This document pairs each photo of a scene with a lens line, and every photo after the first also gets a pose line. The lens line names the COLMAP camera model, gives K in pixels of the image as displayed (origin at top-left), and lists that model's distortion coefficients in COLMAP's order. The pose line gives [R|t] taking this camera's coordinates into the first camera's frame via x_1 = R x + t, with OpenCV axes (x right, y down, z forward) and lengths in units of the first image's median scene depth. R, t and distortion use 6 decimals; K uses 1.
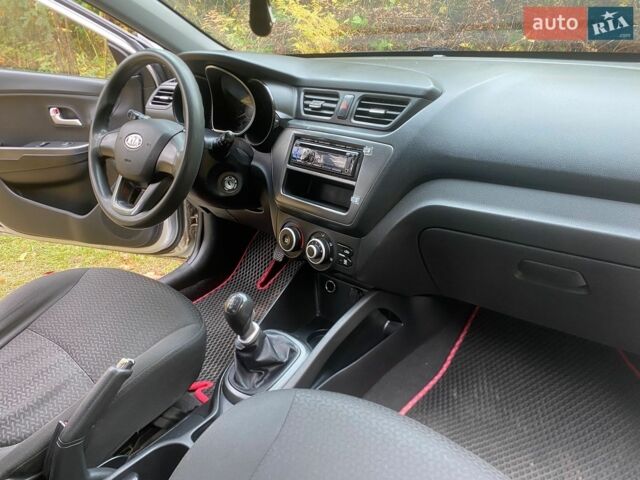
lens RADIAL K [[498.5, 0, 320.0], [0, 498.5, 240.0], [0, 0, 1]] dist [0.006205, 0.001768]
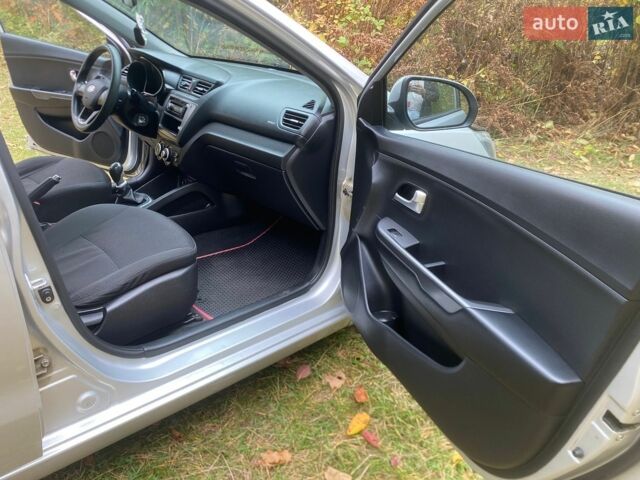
lens RADIAL K [[498.5, 0, 320.0], [0, 498.5, 240.0], [0, 0, 1]] dist [0.006205, 0.001768]
pose [[0.984205, 0.160102, -0.075554, 0.773517], [-0.161121, 0.986906, -0.007553, 0.266246], [0.073355, 0.019607, 0.997113, -0.908297]]
